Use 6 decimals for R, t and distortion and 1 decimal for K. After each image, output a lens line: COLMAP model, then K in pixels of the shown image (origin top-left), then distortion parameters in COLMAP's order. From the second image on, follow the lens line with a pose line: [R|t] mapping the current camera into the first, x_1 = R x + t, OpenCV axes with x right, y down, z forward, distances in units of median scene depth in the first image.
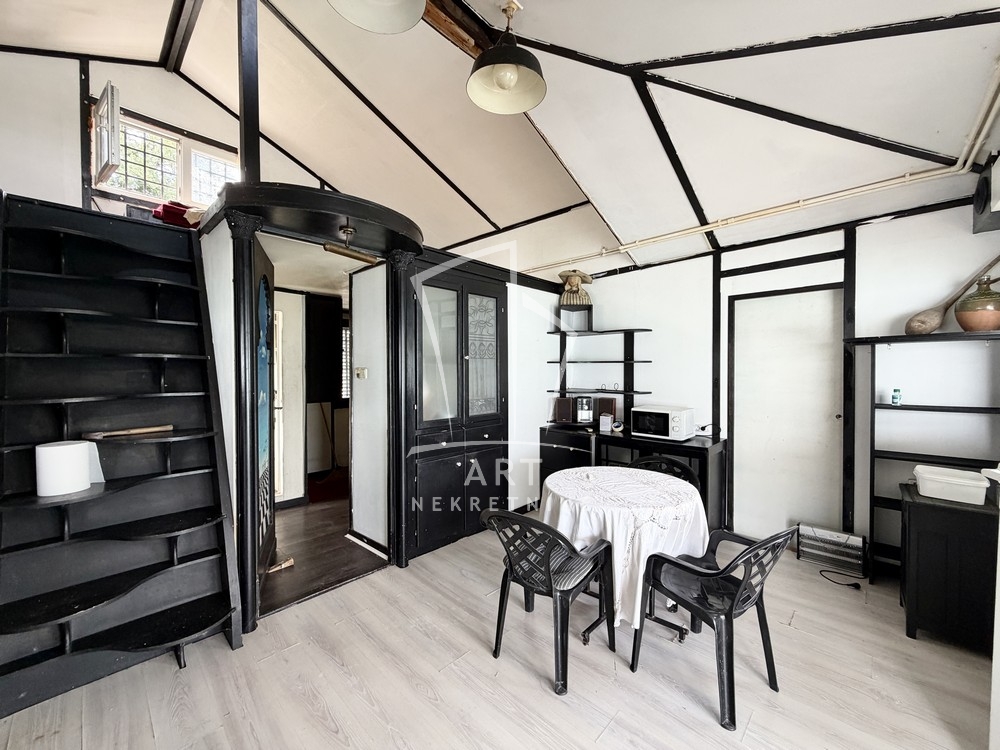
lens RADIAL K [[396.7, 0, 533.7], [0, 396.7, 373.6], [0, 0, 1]] dist [0.000835, 0.000180]
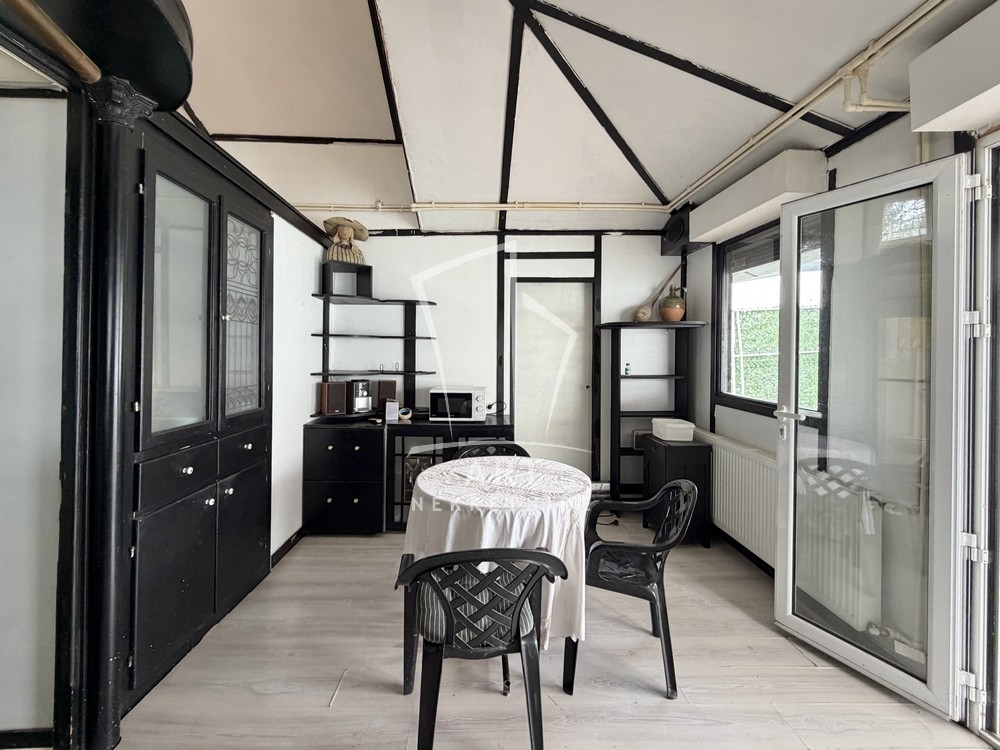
lens RADIAL K [[400.1, 0, 496.0], [0, 400.1, 349.9], [0, 0, 1]] dist [-0.000778, -0.000100]
pose [[0.733822, 0.015046, 0.679175, -0.247892], [0.001891, 0.999706, -0.024190, 0.020828], [-0.679339, 0.019035, 0.733578, 0.256104]]
